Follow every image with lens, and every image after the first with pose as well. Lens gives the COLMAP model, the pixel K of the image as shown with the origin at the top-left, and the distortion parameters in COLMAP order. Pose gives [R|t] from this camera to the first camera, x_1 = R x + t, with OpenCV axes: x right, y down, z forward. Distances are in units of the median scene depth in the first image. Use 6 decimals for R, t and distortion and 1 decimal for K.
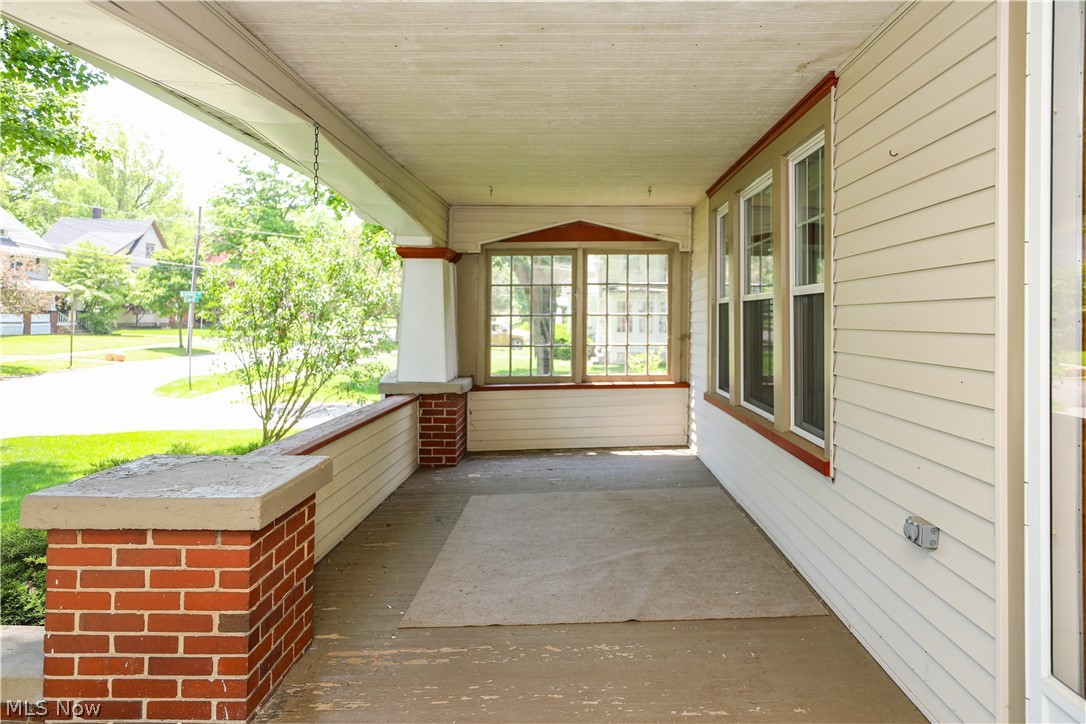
lens RADIAL K [[782.2, 0, 543.0], [0, 782.2, 362.0], [0, 0, 1]] dist [0.000367, 0.000049]
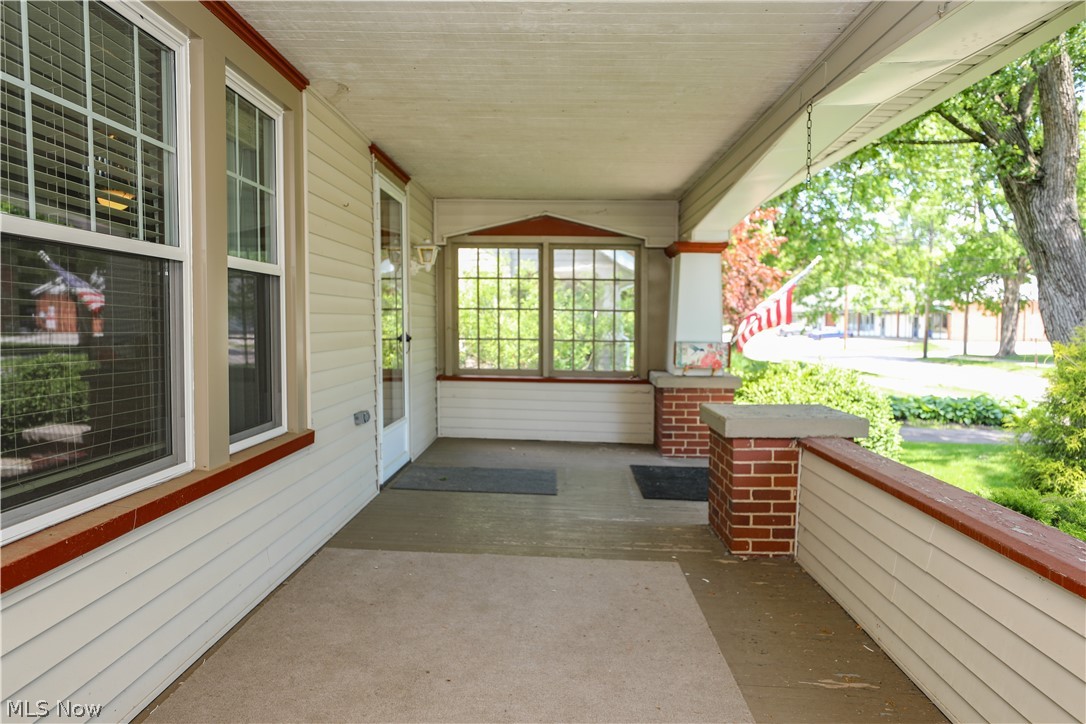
lens RADIAL K [[782.2, 0, 543.0], [0, 782.2, 362.0], [0, 0, 1]] dist [0.000367, 0.000049]
pose [[-0.999765, -0.011616, -0.018303, 0.053009], [-0.013455, 0.994509, 0.103781, -0.100162], [0.016997, 0.104002, -0.994432, 2.251198]]
